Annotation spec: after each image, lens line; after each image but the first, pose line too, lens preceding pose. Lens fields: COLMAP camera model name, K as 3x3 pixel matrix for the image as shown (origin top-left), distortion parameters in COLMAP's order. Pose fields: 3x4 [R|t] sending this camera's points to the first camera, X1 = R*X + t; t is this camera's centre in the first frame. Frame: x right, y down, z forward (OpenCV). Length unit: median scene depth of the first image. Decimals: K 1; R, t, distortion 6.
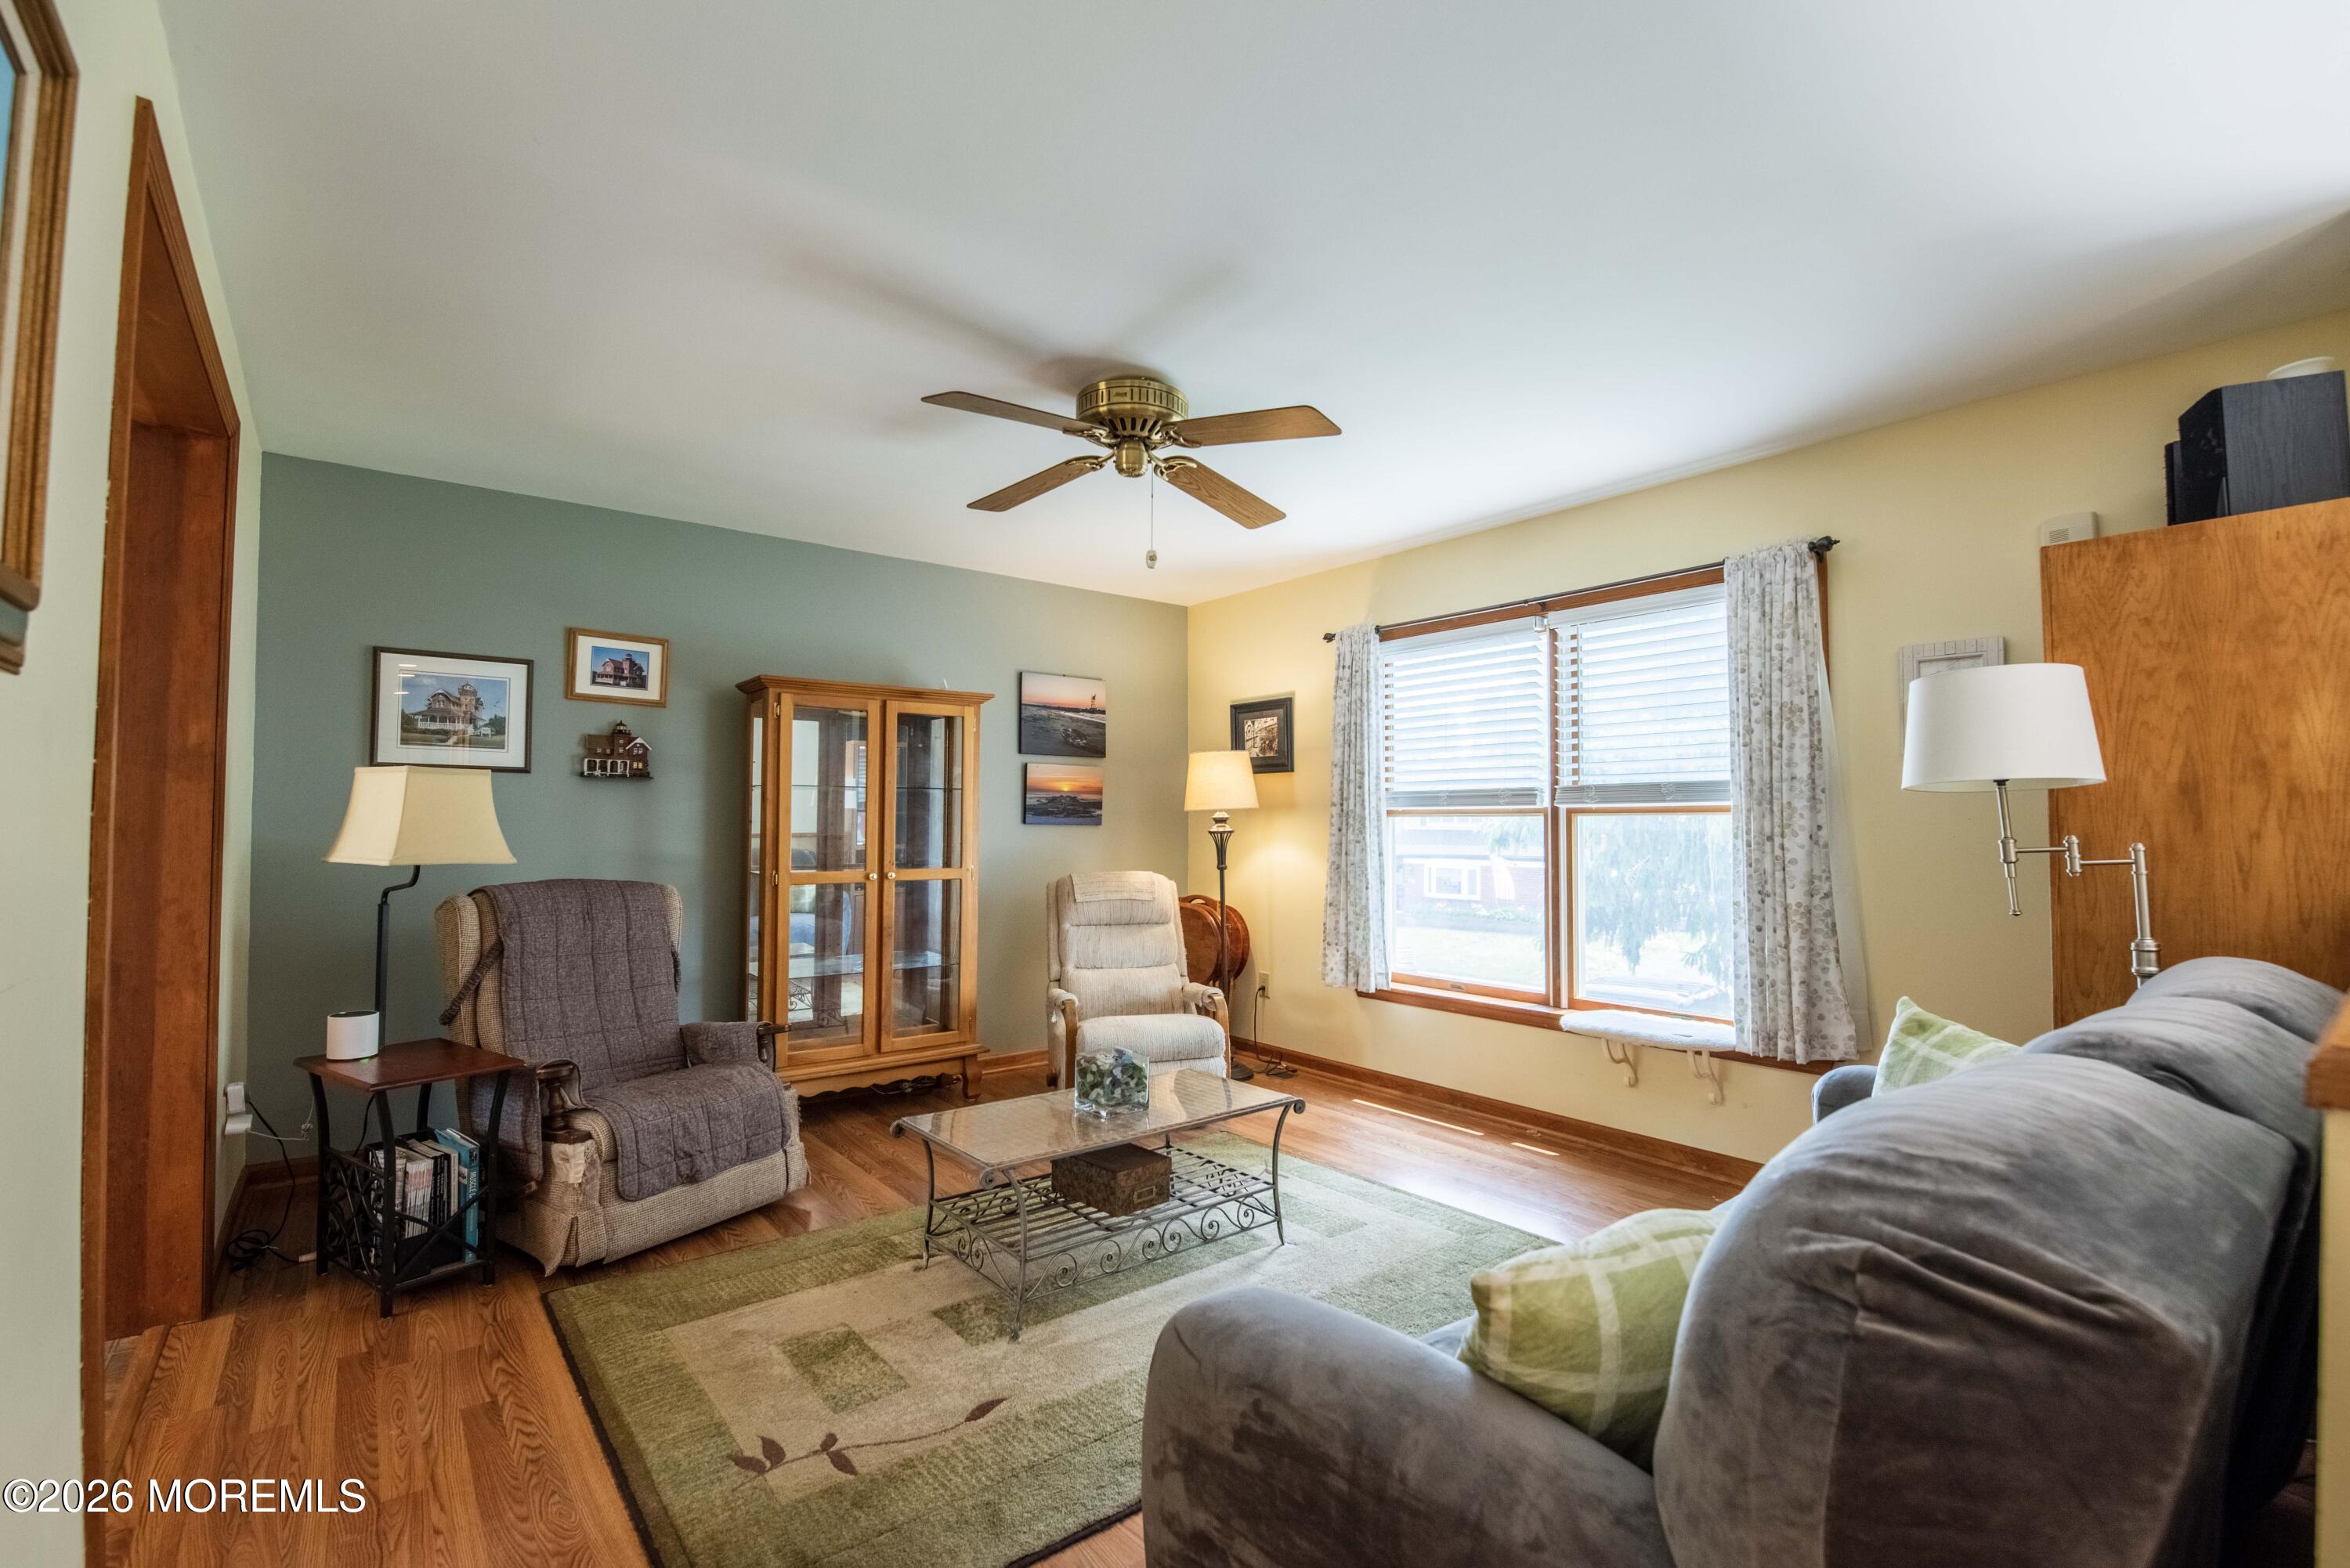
lens RADIAL K [[1041.4, 0, 1169.8], [0, 1041.4, 789.4], [0, 0, 1]] dist [-0.000298, -0.008369]
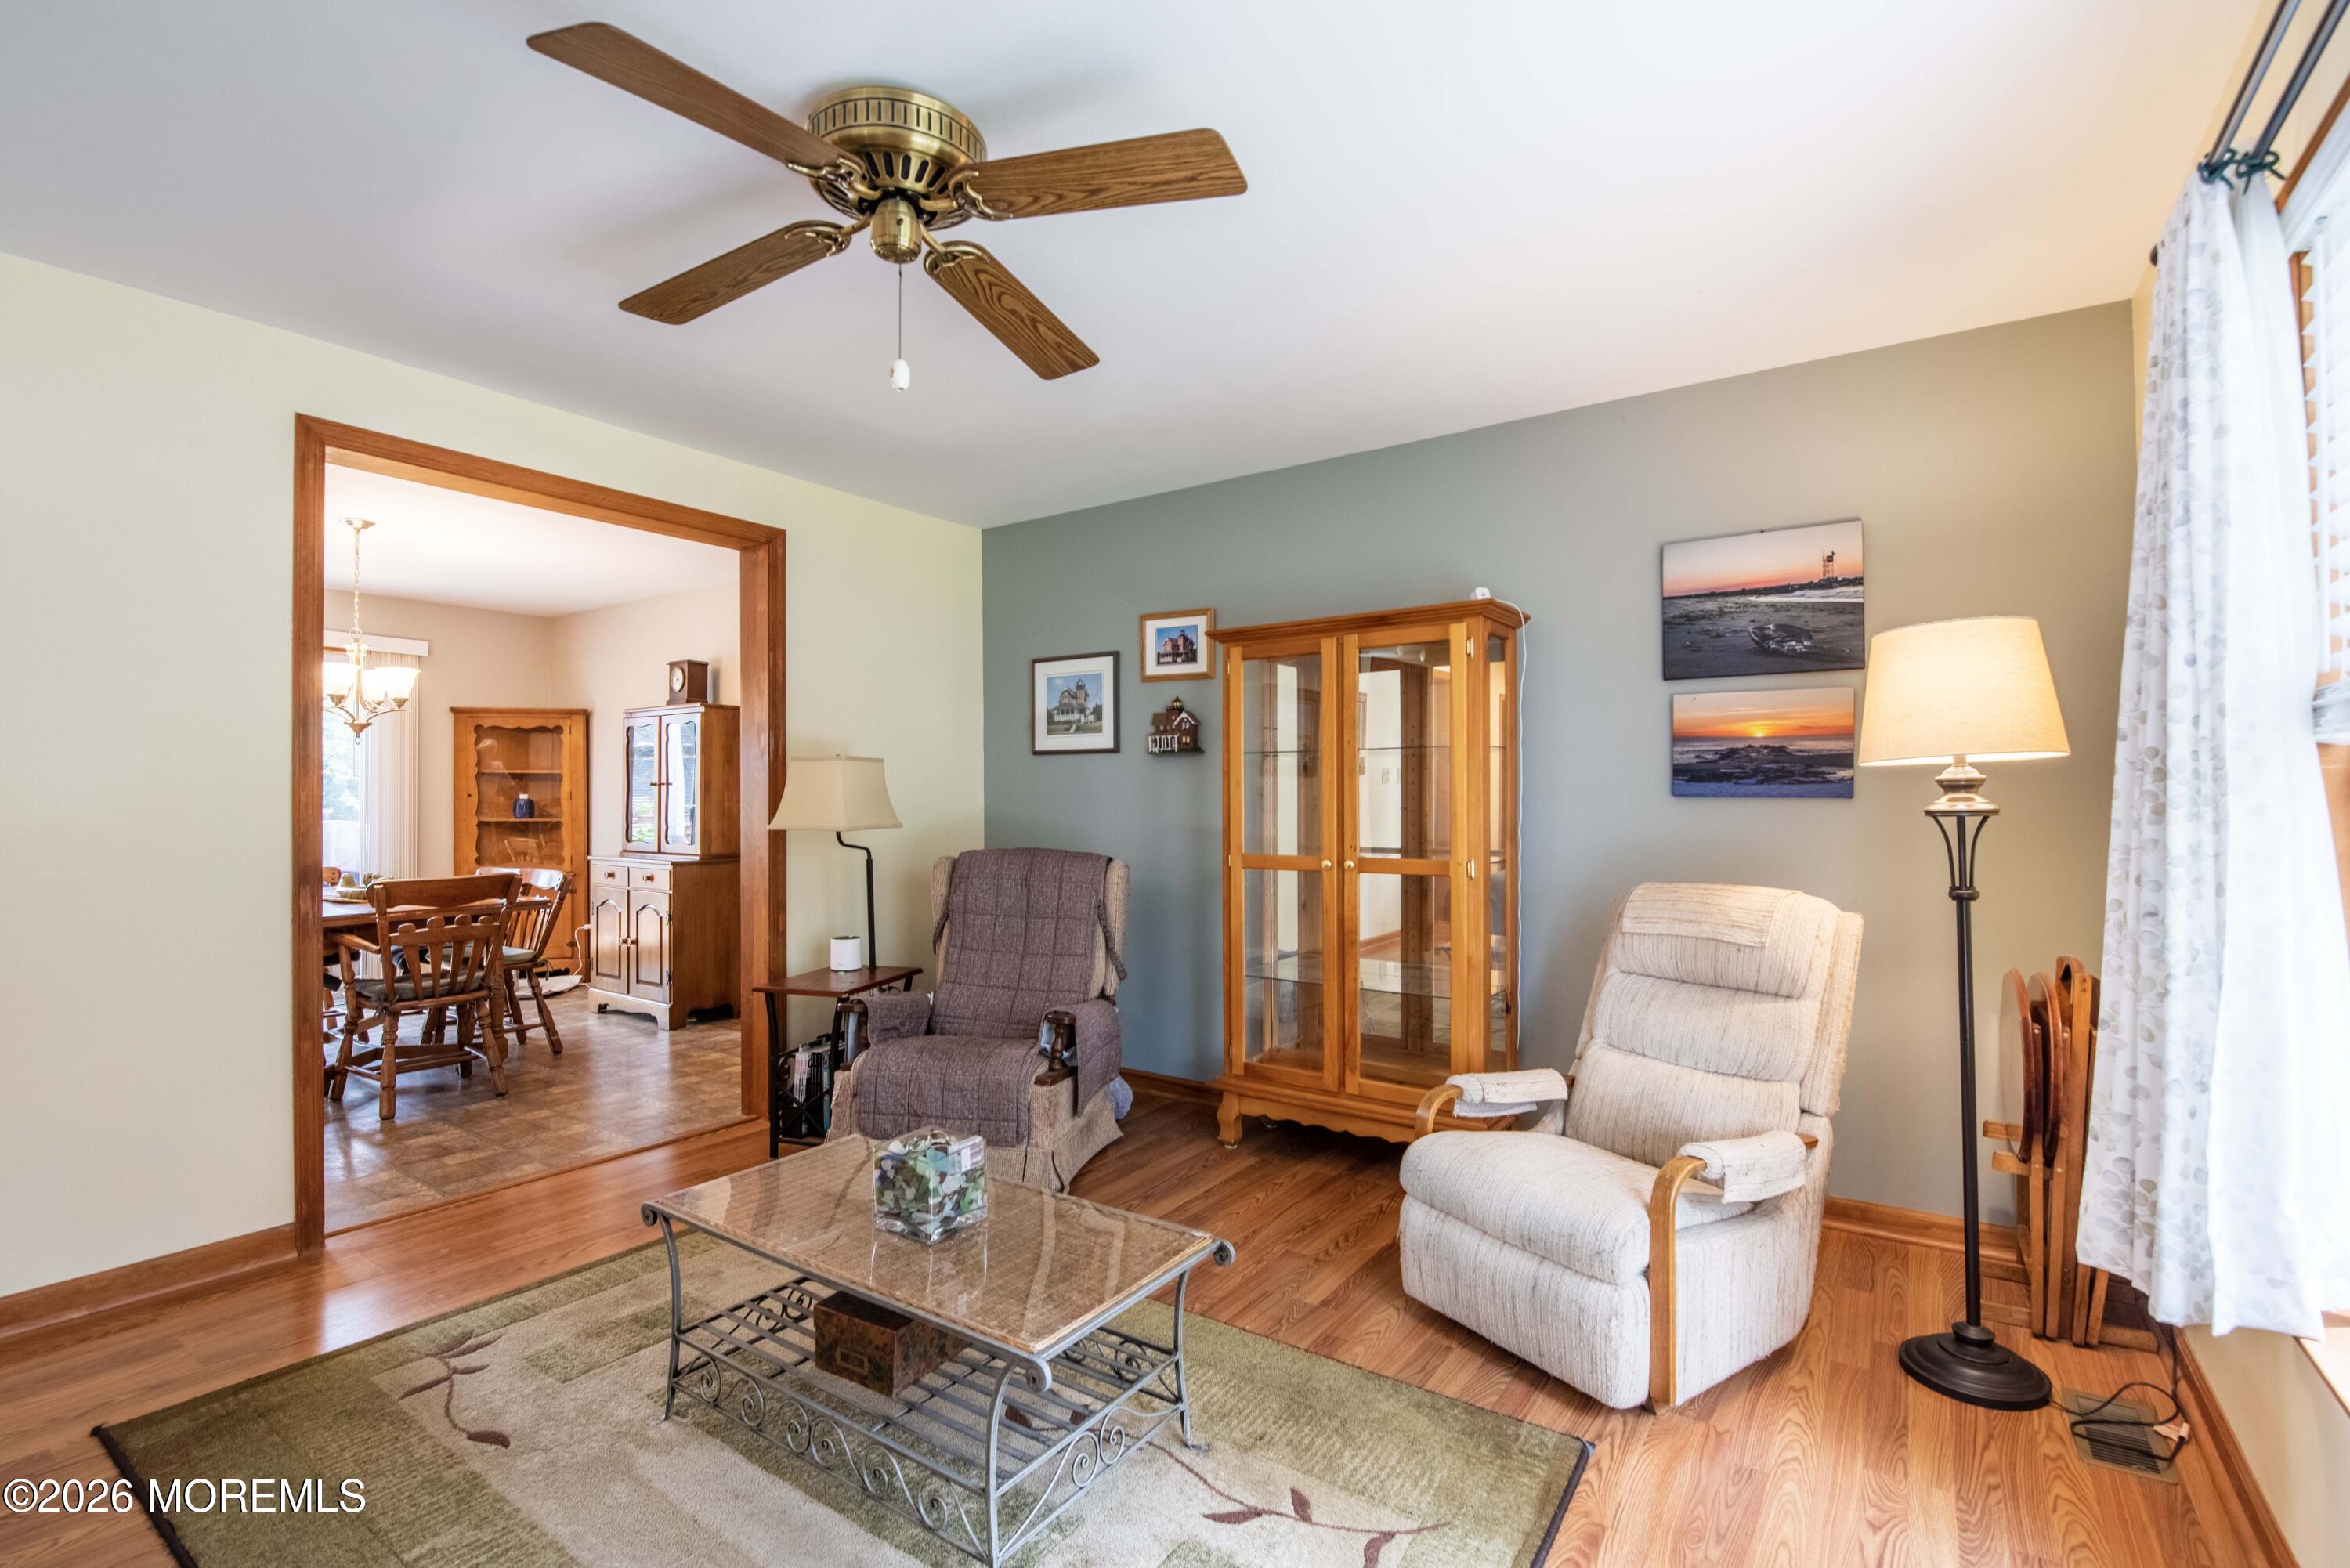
lens RADIAL K [[1056.7, 0, 1178.6], [0, 1056.7, 799.3], [0, 0, 1]] dist [-0.002316, -0.000200]
pose [[0.289078, -0.001351, -0.957305, 0.461038], [0.034445, 0.999366, 0.008991, 0.024722], [0.956686, -0.035574, 0.288941, 0.694948]]
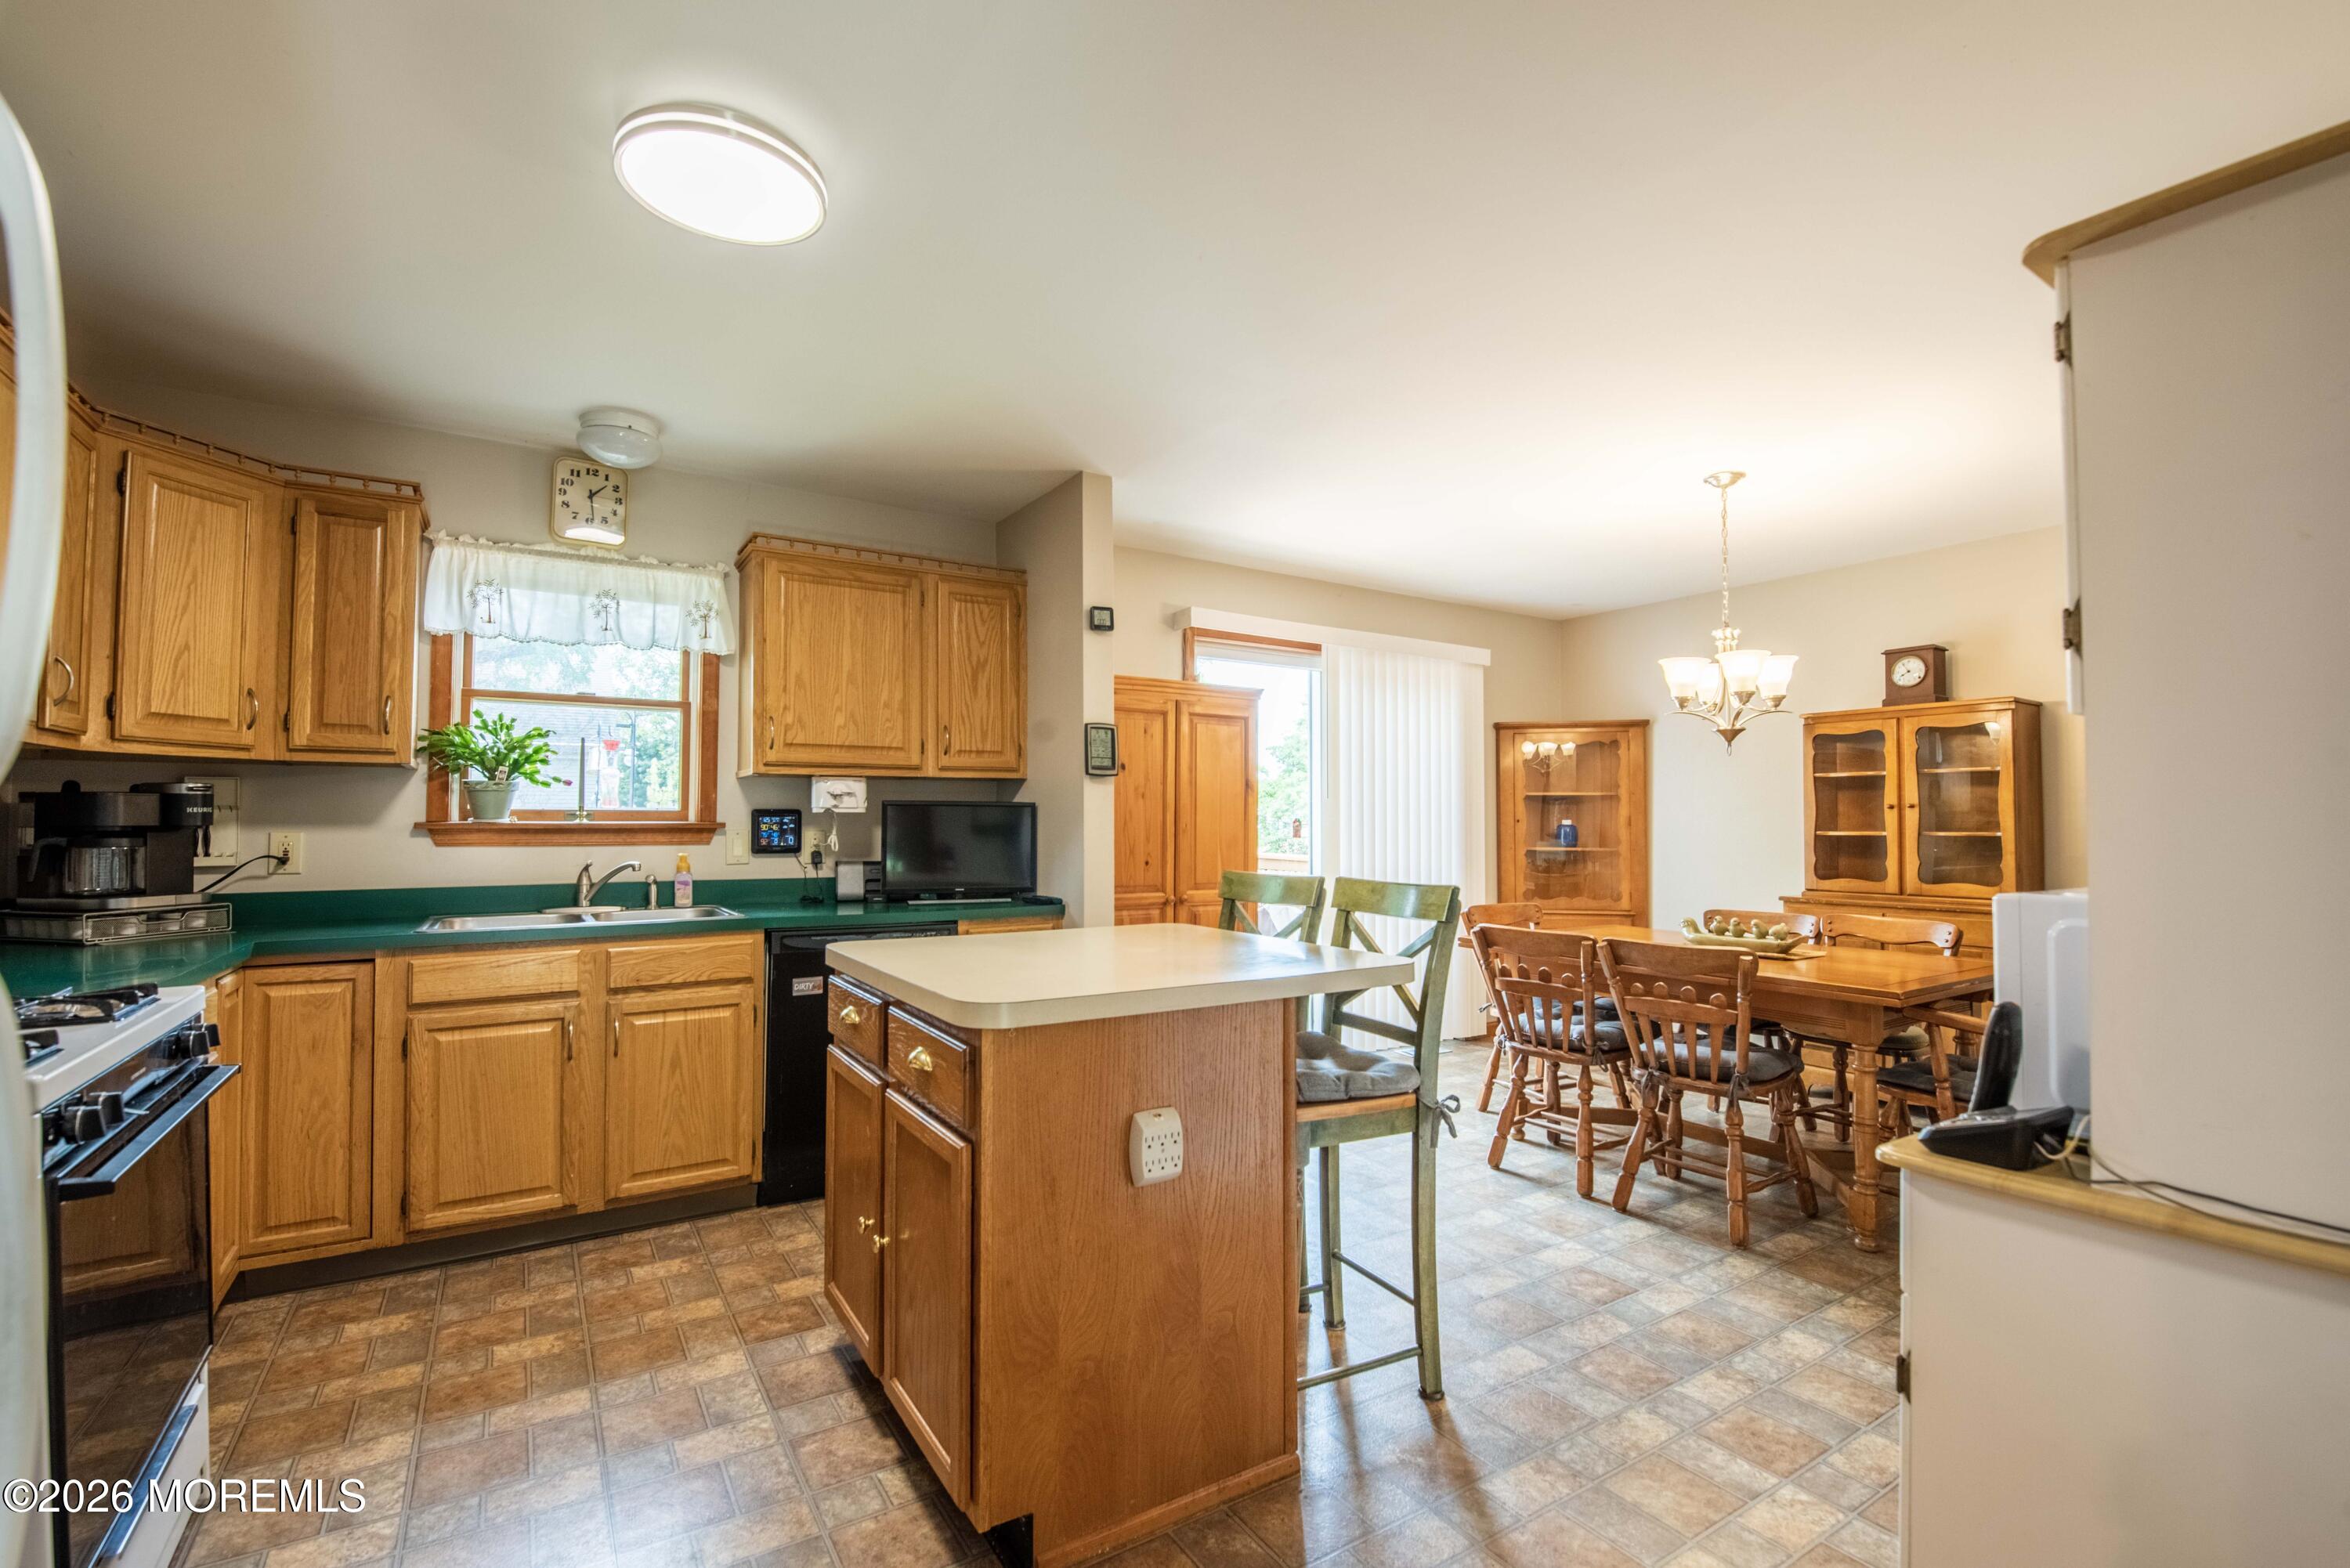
lens RADIAL K [[1028.6, 0, 1175.9], [0, 1028.6, 792.2], [0, 0, 1]] dist [-0.001646, -0.010386]
pose [[-0.092081, -0.032118, -0.995233, 0.031398], [0.035042, 0.998756, -0.035474, -0.010133], [0.995135, -0.038142, -0.090841, -0.225227]]
